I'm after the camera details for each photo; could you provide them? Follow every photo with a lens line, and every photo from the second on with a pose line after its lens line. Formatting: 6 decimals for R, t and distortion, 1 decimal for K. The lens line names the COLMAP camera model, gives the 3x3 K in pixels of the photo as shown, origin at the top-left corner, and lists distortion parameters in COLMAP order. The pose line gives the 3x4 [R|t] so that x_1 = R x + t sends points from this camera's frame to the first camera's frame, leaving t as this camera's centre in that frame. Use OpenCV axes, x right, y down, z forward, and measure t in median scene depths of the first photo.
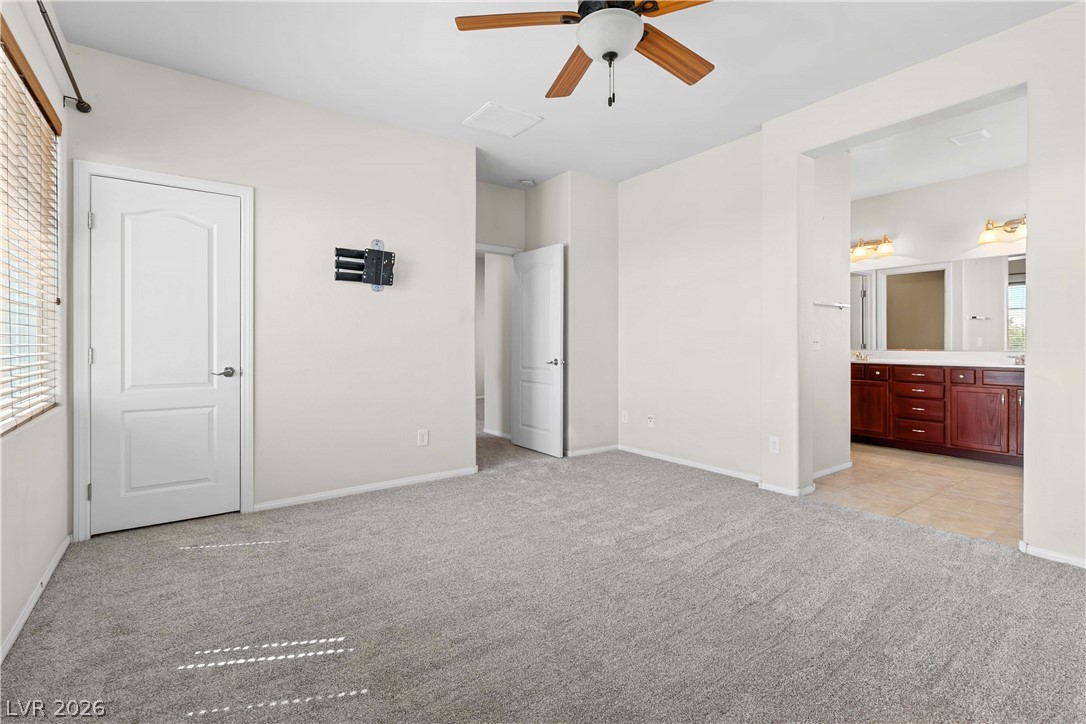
lens RADIAL K [[508.0, 0, 552.1], [0, 508.0, 346.3], [0, 0, 1]] dist [0.001846, 0.000412]
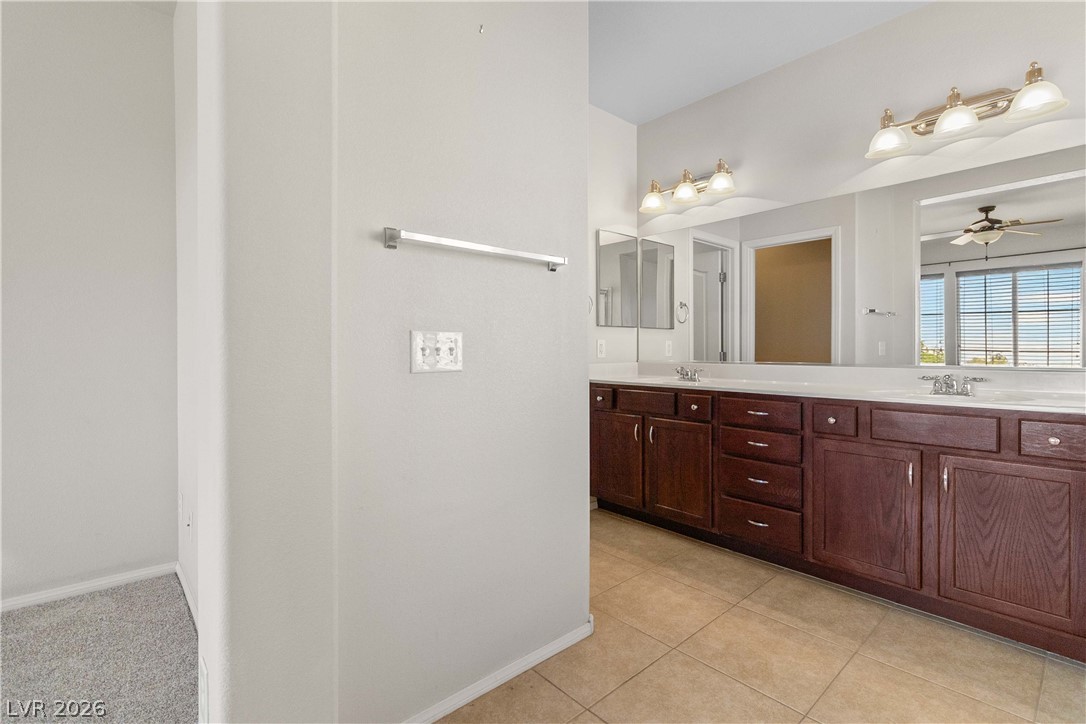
lens RADIAL K [[509.3, 0, 548.1], [0, 509.3, 356.4], [0, 0, 1]] dist [0.000707, 0.000466]
pose [[0.994946, -0.002422, 0.100384, 0.472716], [0.001978, 0.999988, 0.004527, -0.003489], [-0.100394, -0.004305, 0.994938, 0.528710]]
